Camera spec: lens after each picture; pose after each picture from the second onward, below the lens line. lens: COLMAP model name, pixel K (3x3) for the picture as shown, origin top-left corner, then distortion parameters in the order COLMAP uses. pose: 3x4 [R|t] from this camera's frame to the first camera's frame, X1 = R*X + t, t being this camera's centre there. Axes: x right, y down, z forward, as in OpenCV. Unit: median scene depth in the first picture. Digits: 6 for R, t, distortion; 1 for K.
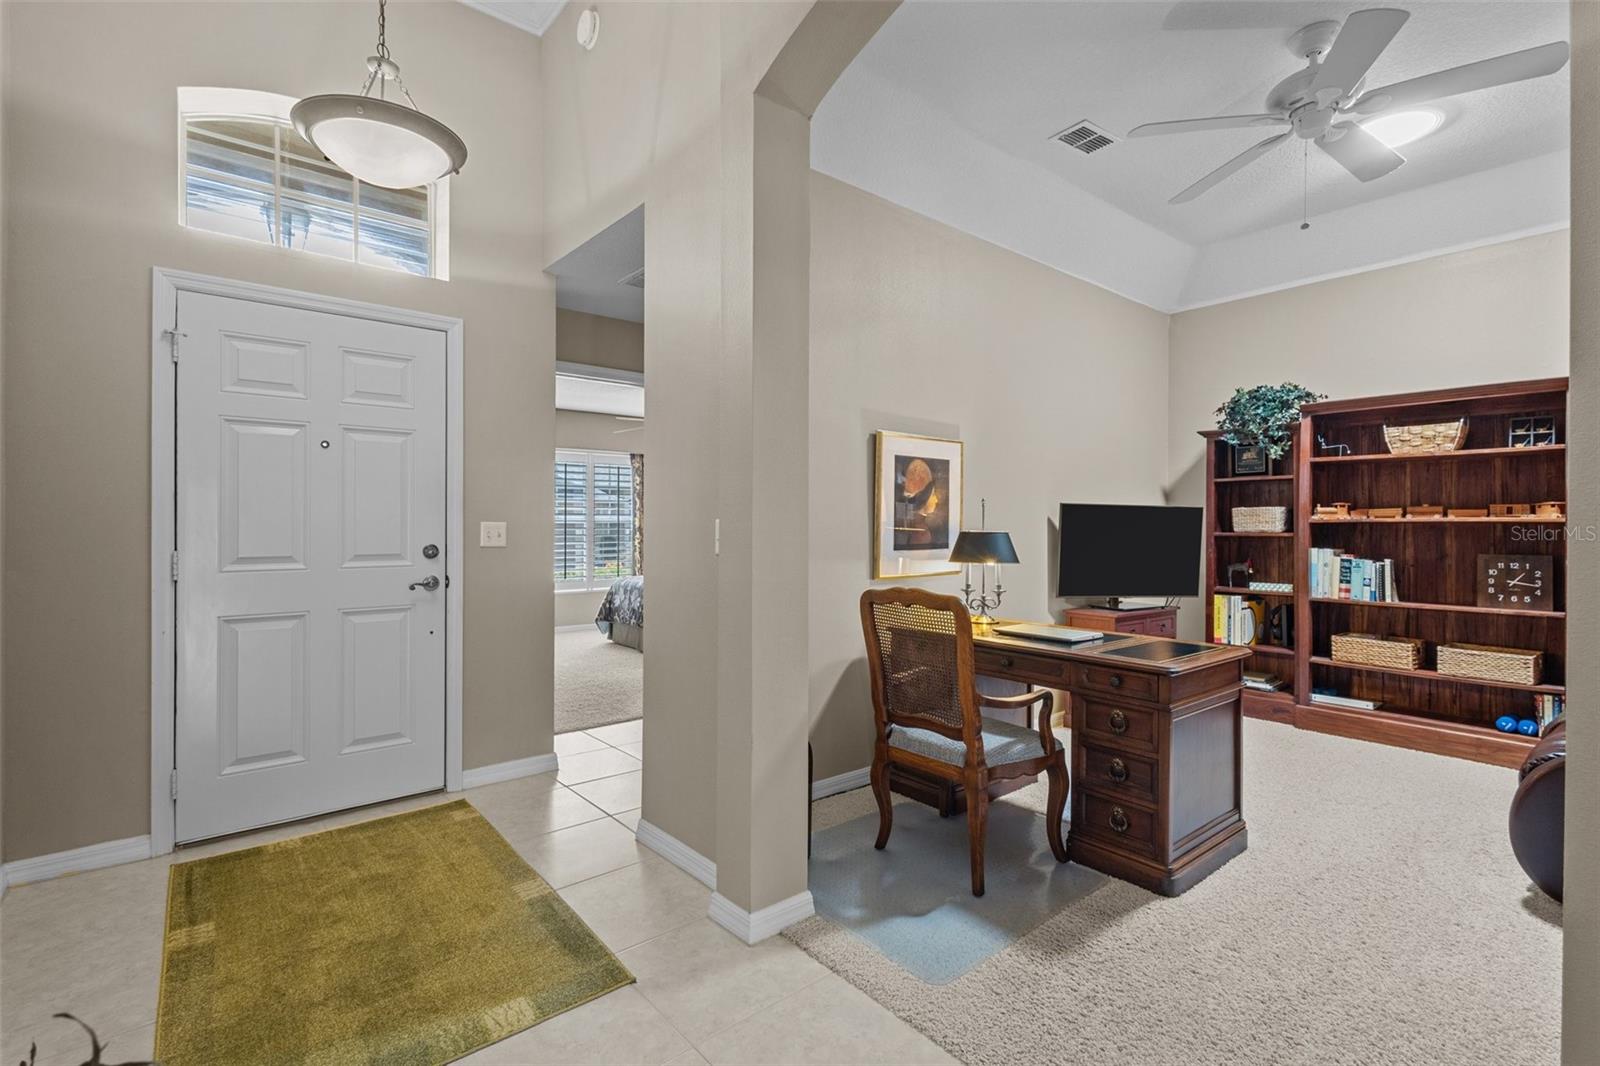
lens RADIAL K [[738.5, 0, 795.0], [0, 738.5, 529.6], [0, 0, 1]] dist [0.006666, -0.001259]
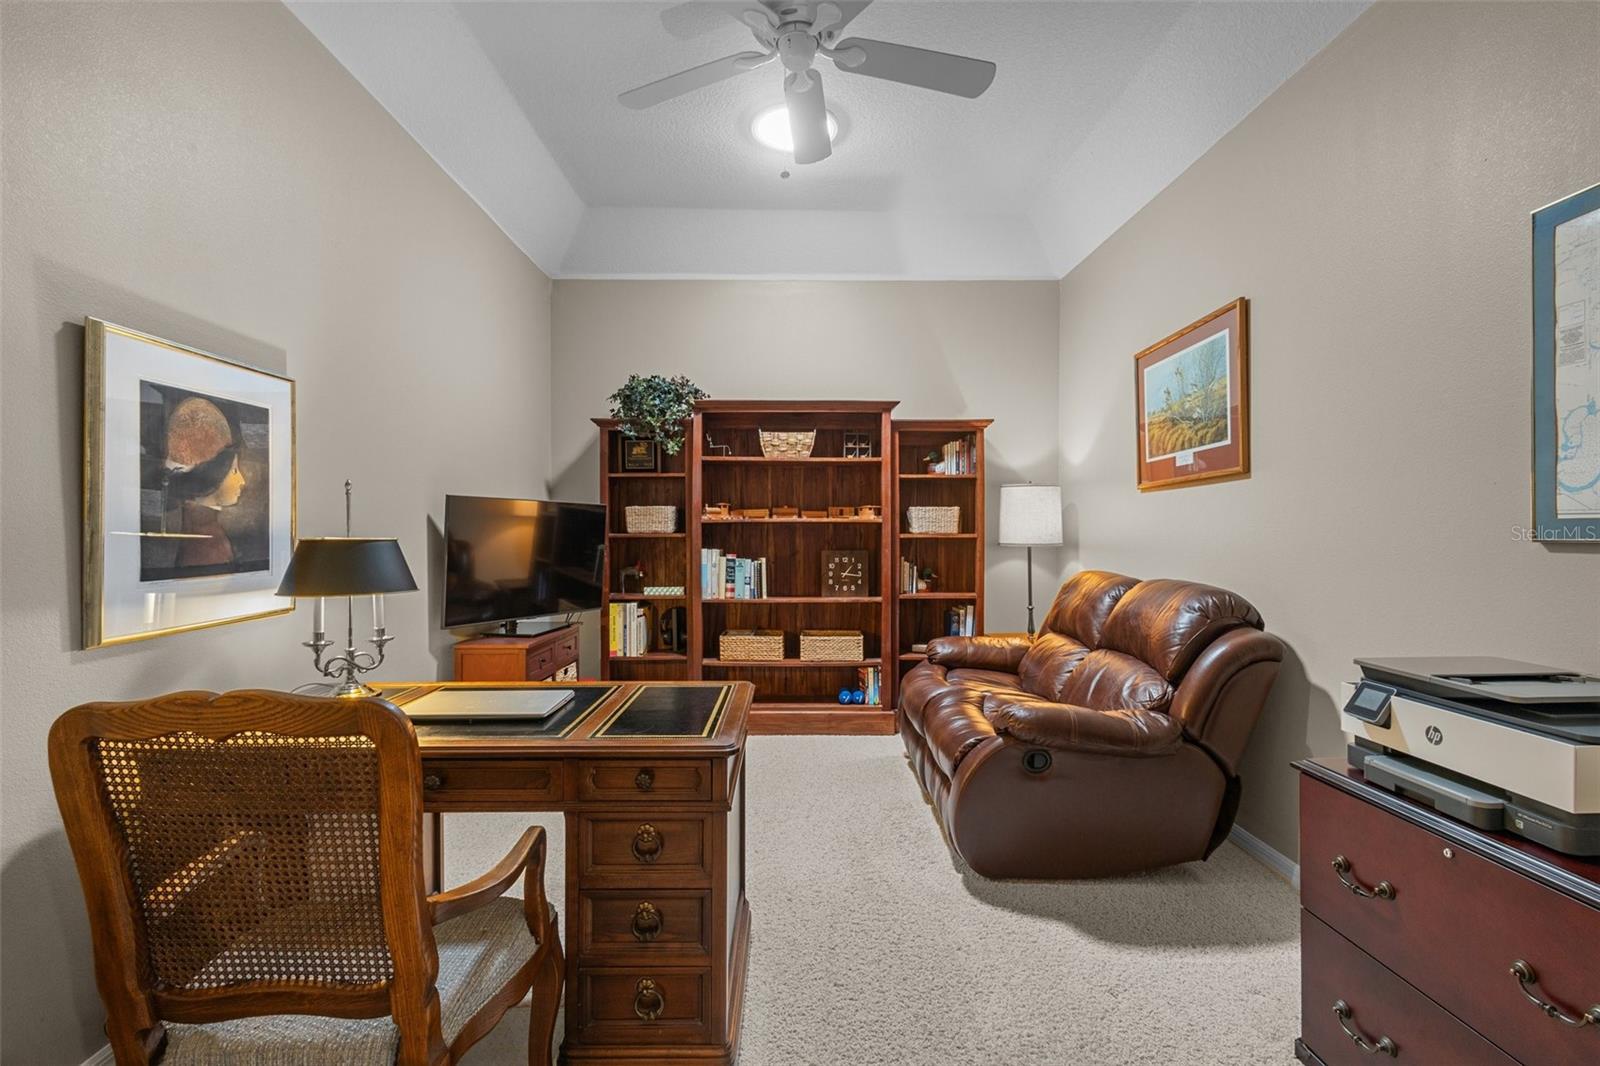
lens RADIAL K [[738.5, 0, 807.8], [0, 738.5, 536.6], [0, 0, 1]] dist [0.006666, -0.001259]
pose [[0.621819, -0.014421, 0.783028, 0.024461], [0.006646, 0.999892, 0.013138, -0.003697], [-0.783132, -0.002966, 0.621848, 0.328802]]
